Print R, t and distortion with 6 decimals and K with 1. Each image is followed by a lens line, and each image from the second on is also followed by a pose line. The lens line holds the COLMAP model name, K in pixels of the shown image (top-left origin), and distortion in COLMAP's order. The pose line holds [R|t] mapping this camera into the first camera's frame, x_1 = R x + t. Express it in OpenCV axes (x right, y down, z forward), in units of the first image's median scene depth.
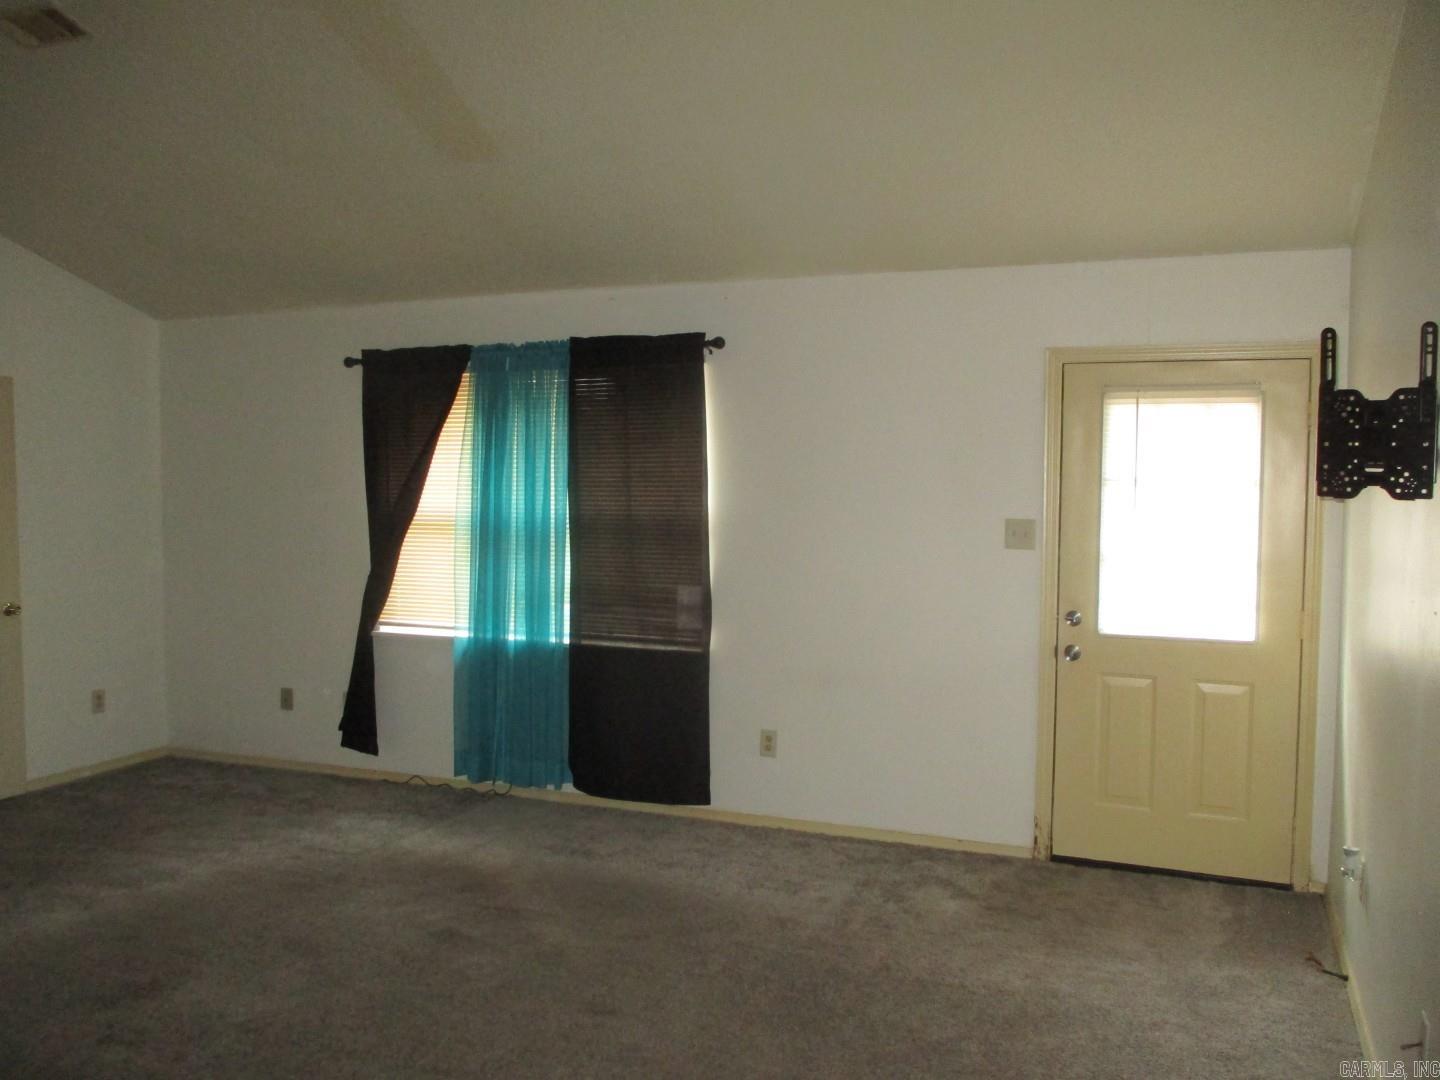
lens RADIAL K [[1219.4, 0, 719.3], [0, 1219.4, 564.8], [0, 0, 1]] dist [-0.002989, -0.015370]
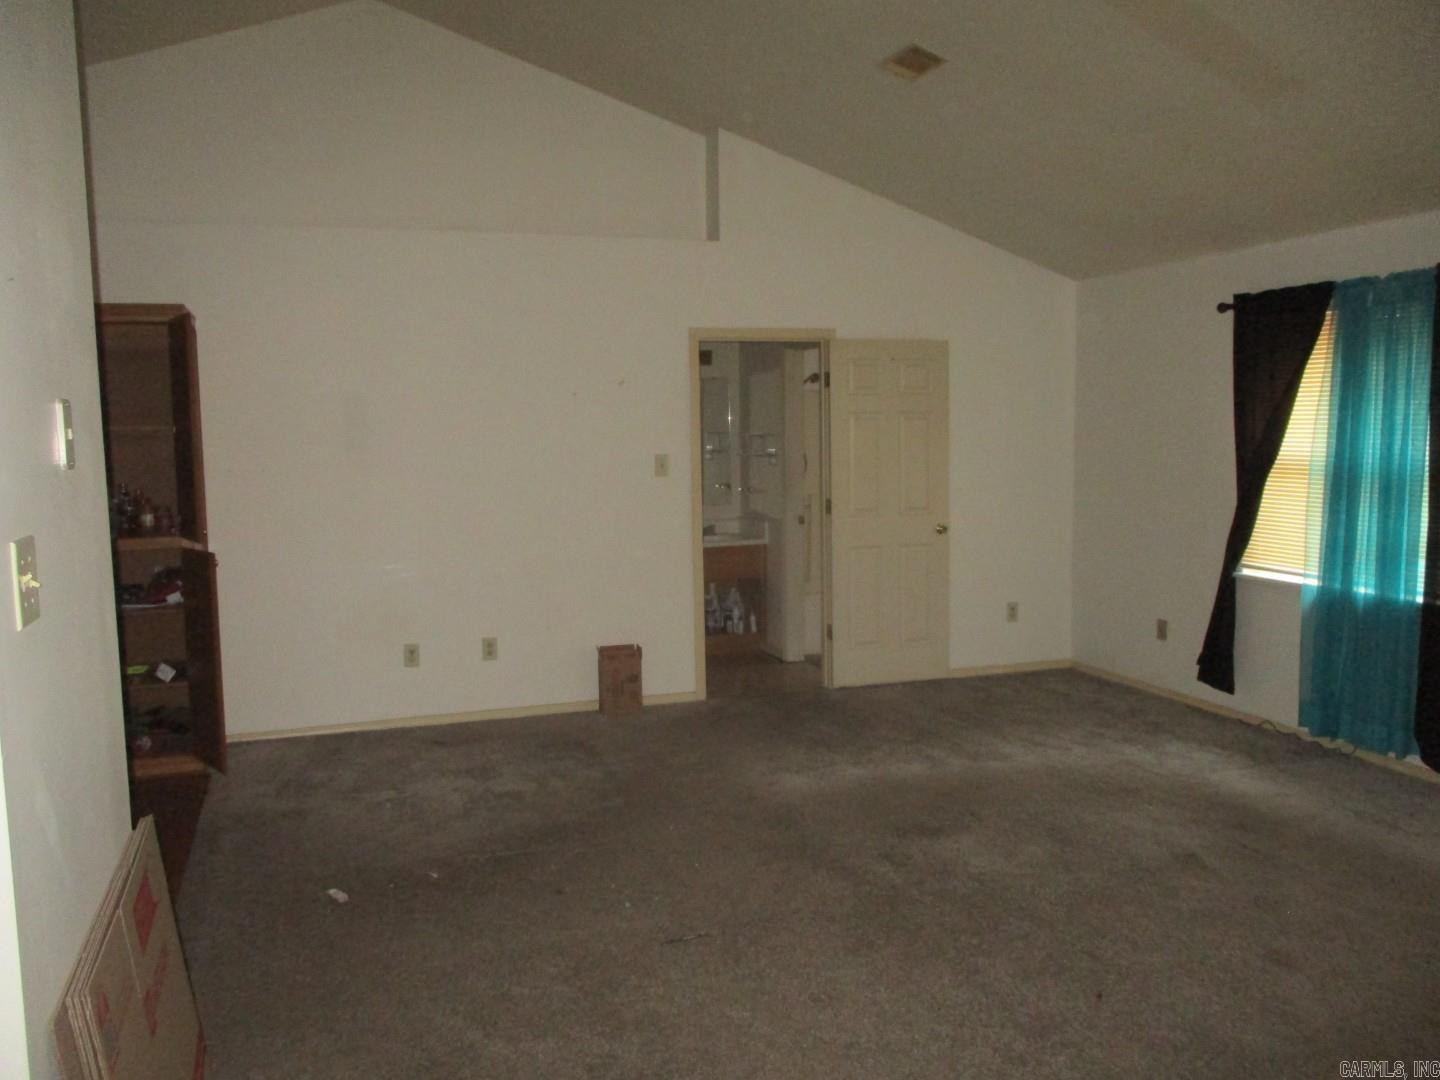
lens RADIAL K [[1219.4, 0, 719.3], [0, 1219.4, 564.8], [0, 0, 1]] dist [-0.002989, -0.015370]
pose [[0.658265, 0.082713, -0.748228, 0.205917], [-0.048980, 0.996545, 0.067072, 0.001074], [0.751191, -0.007503, 0.660042, 0.005746]]
